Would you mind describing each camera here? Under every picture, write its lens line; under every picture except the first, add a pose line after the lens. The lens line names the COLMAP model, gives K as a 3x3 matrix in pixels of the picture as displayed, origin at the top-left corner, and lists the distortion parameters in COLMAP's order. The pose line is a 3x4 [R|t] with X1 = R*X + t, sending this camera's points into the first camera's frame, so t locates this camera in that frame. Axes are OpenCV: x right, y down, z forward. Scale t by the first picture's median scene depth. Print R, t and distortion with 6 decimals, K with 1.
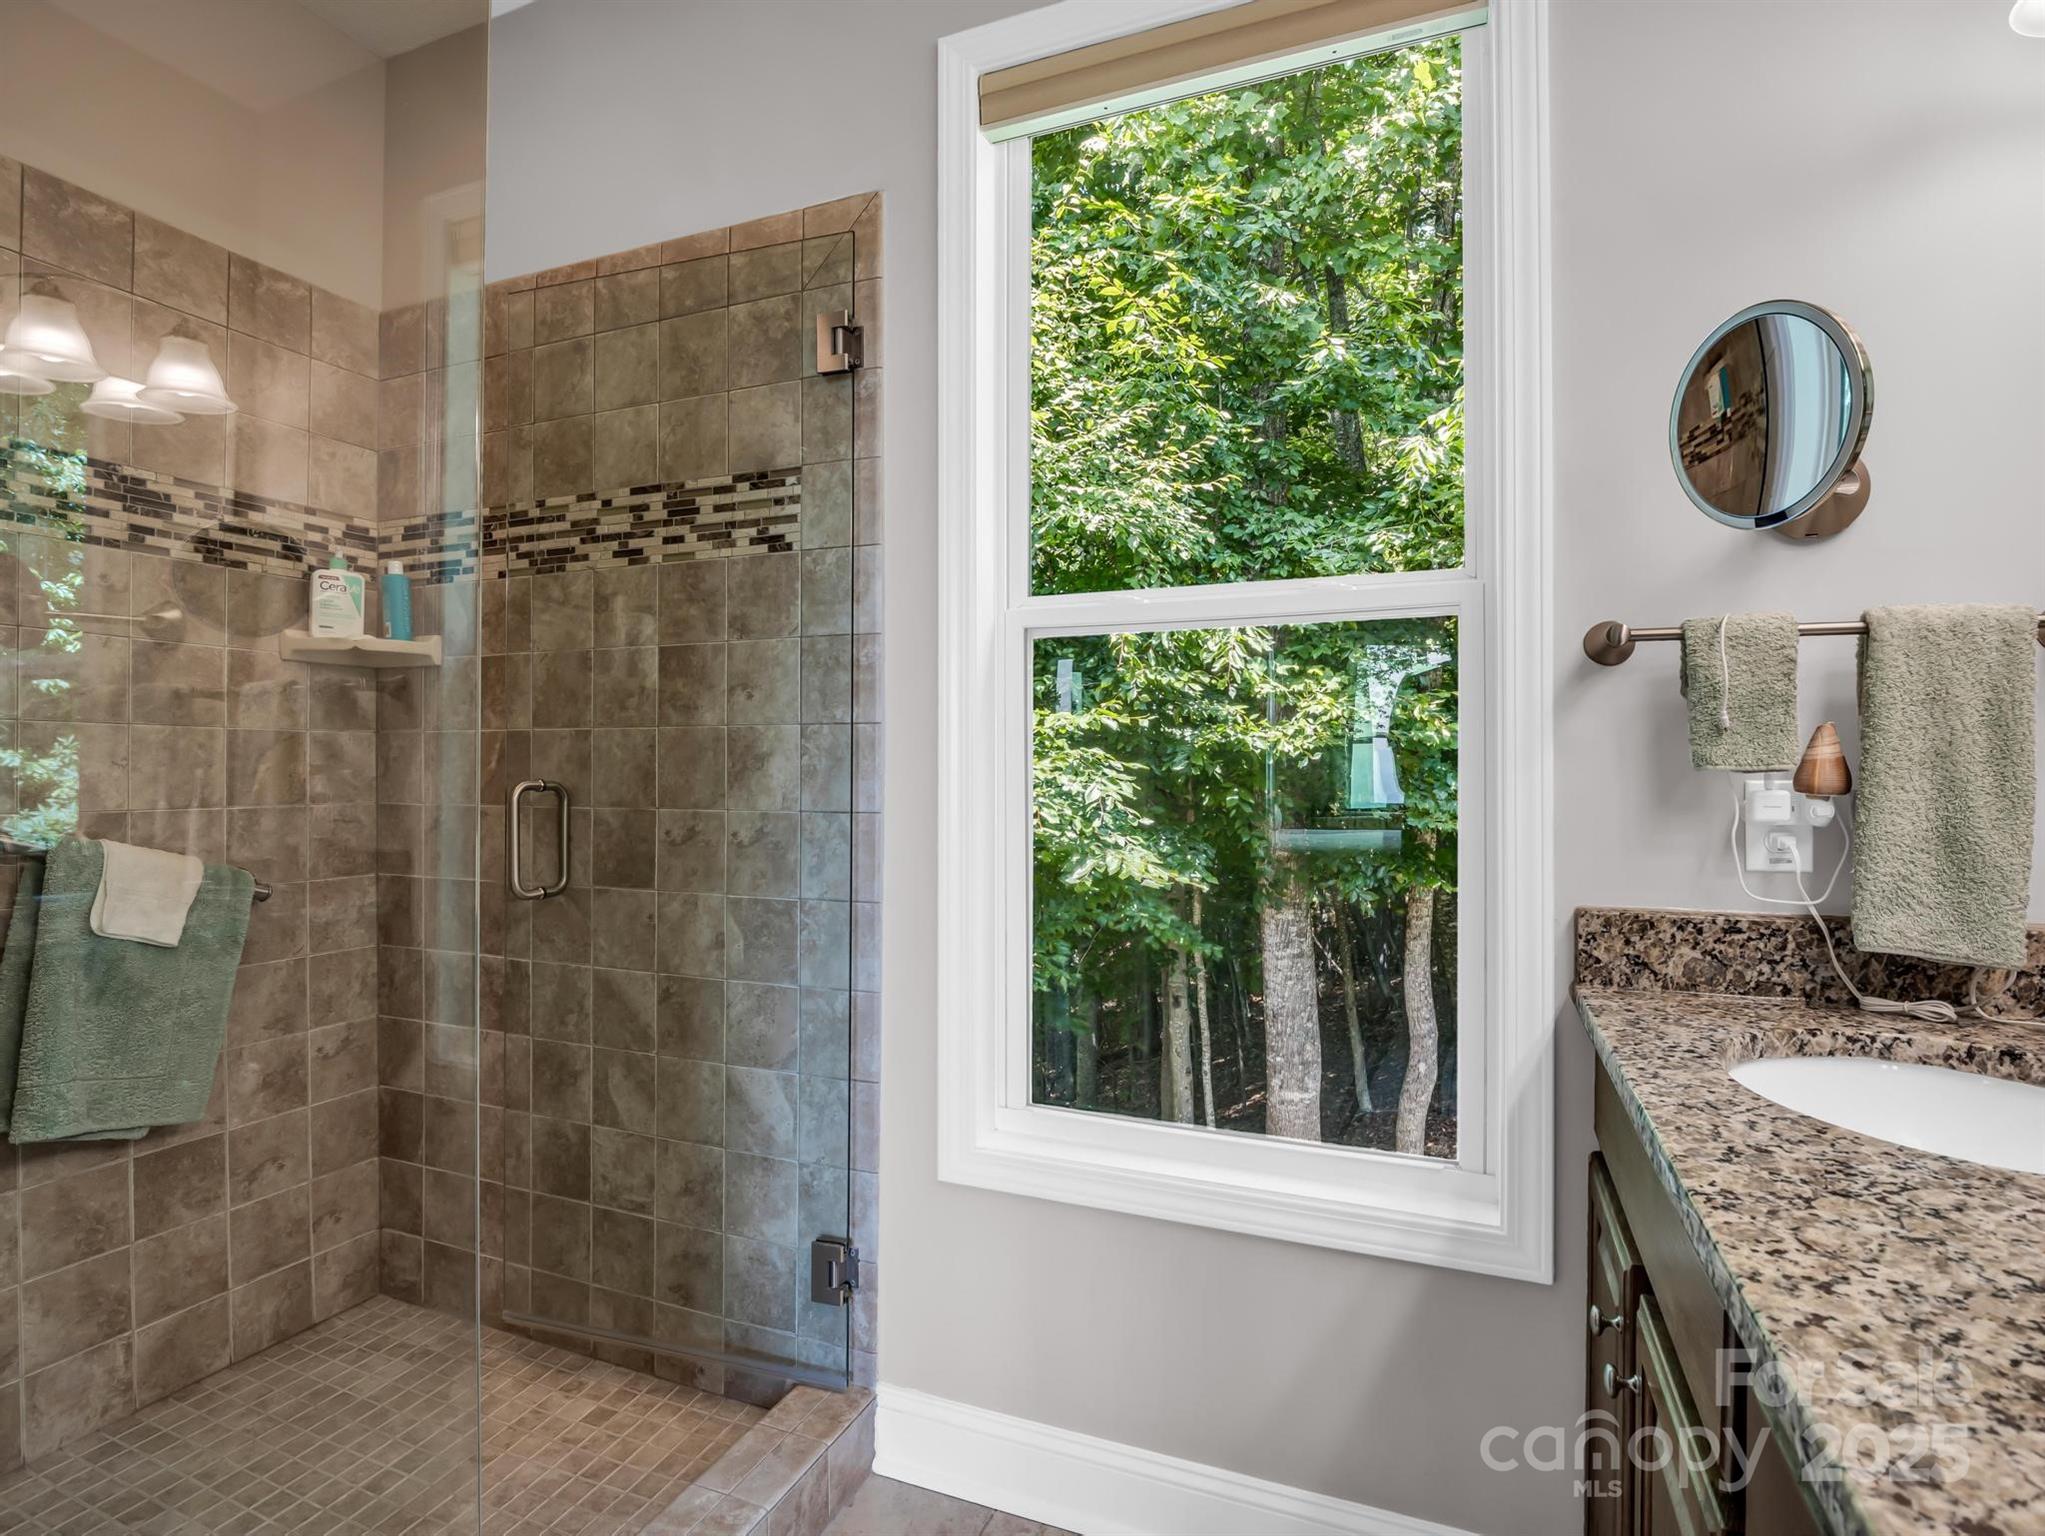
lens RADIAL K [[1007.9, 0, 1006.7], [0, 1007.9, 767.7], [0, 0, 1]] dist [-0.011862, -0.004120]
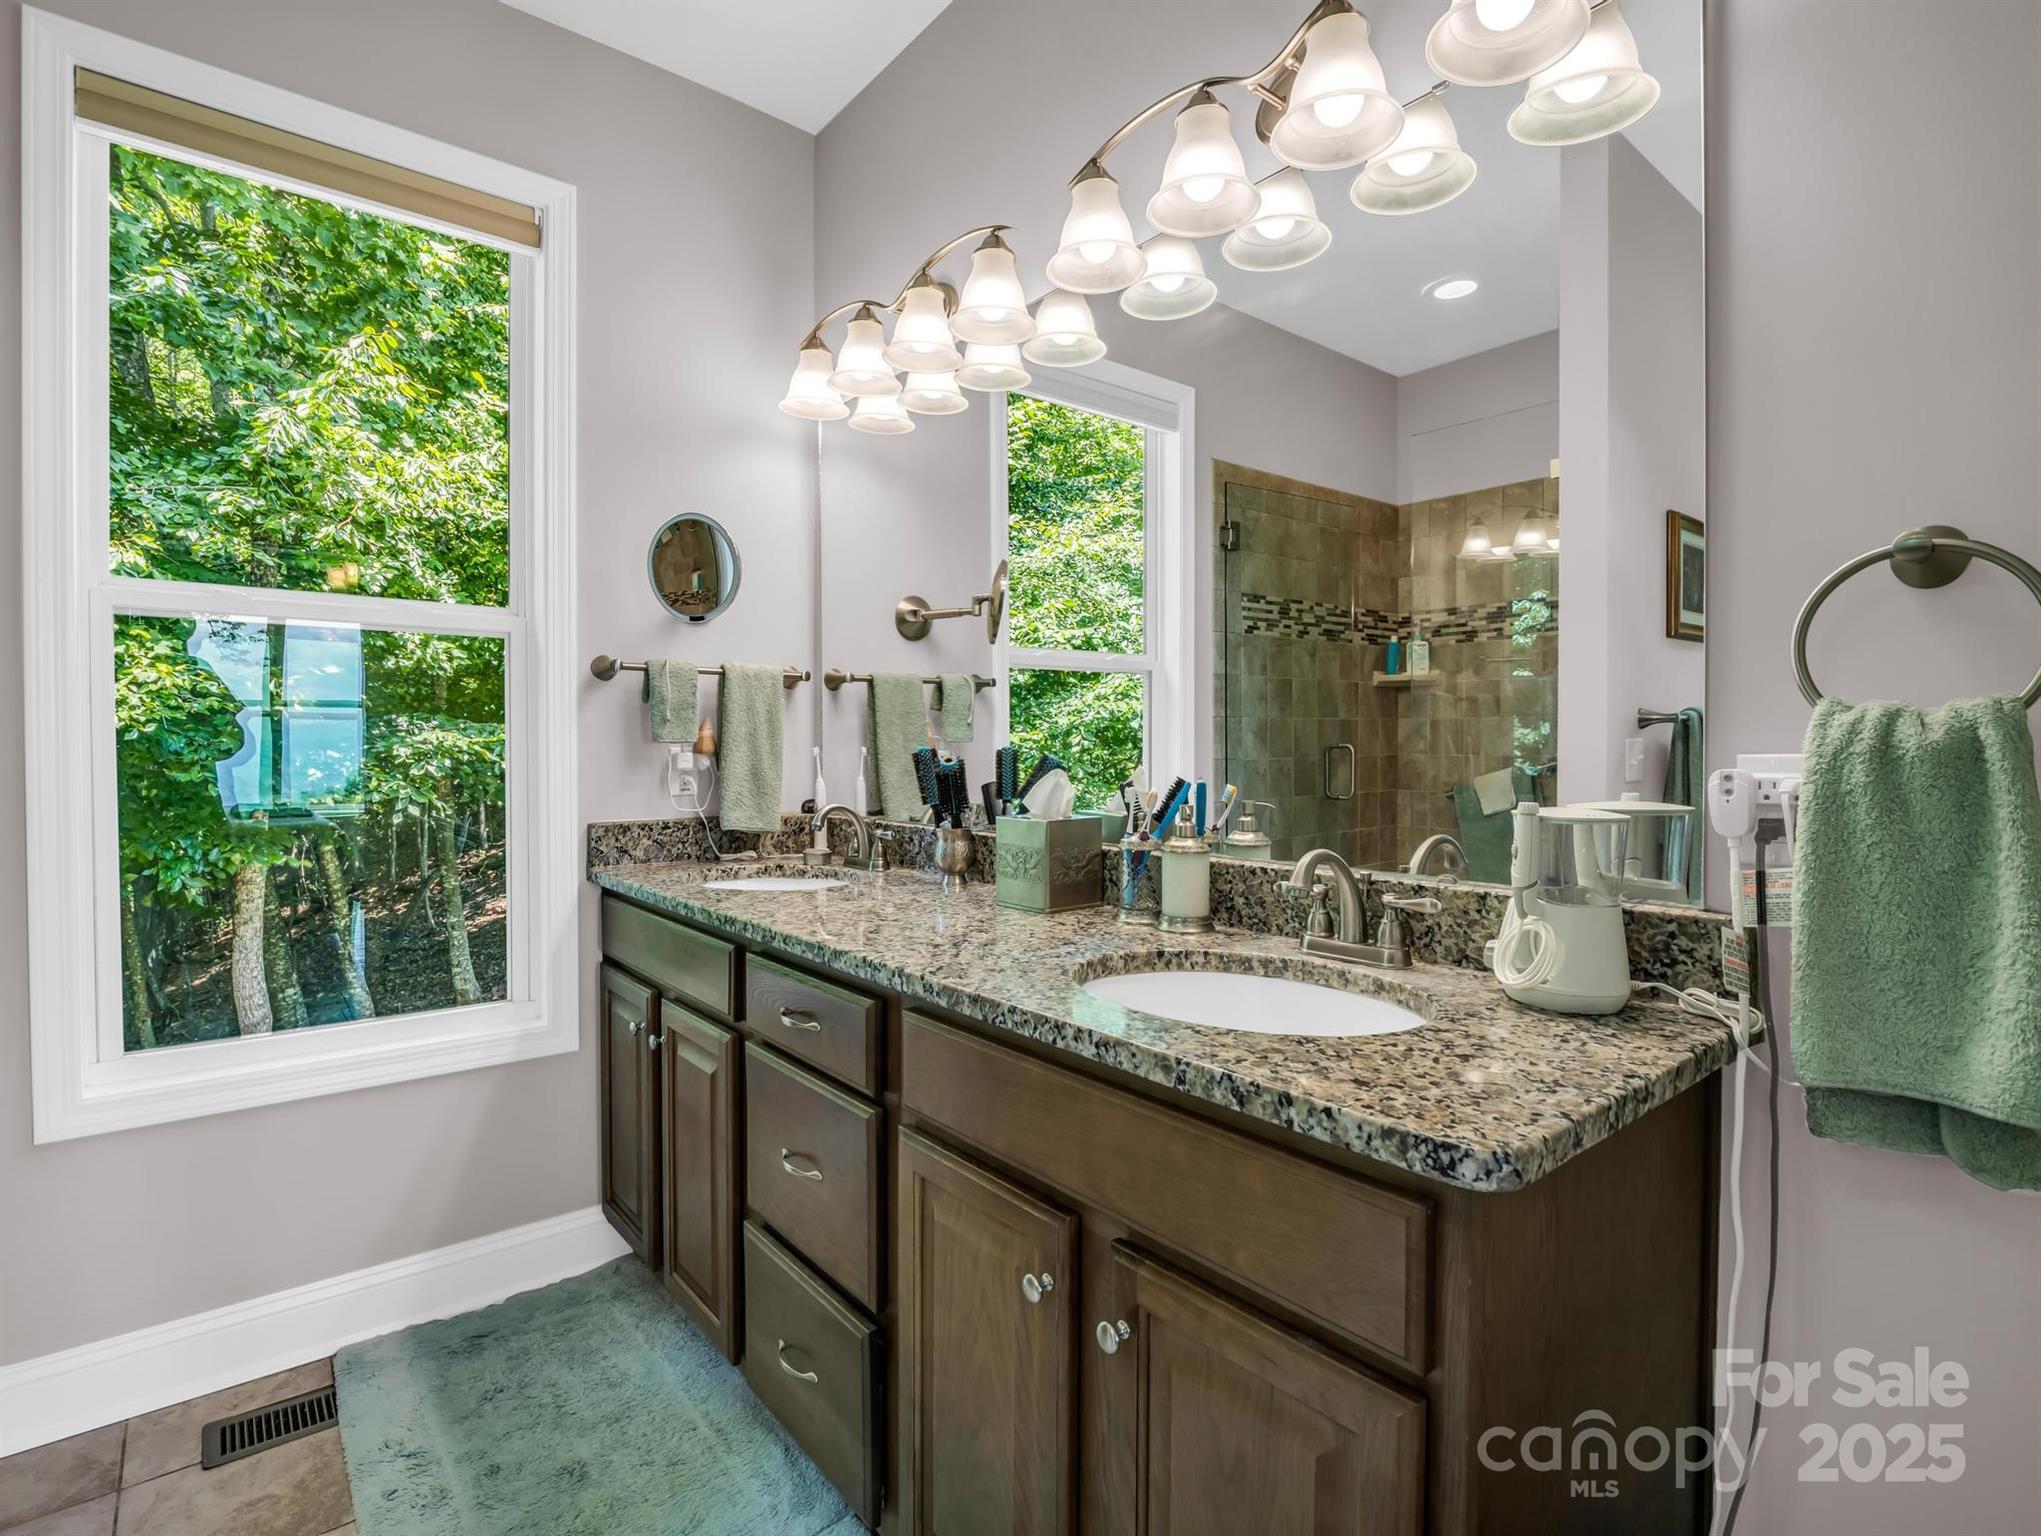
lens RADIAL K [[981.8, 0, 1020.5], [0, 981.8, 768.0], [0, 0, 1]] dist [-0.041624, -0.000121]
pose [[0.443576, -0.021429, 0.895980, -0.547717], [-0.002064, 0.999687, 0.024931, 0.003837], [-0.896234, -0.012908, 0.443393, -0.359006]]
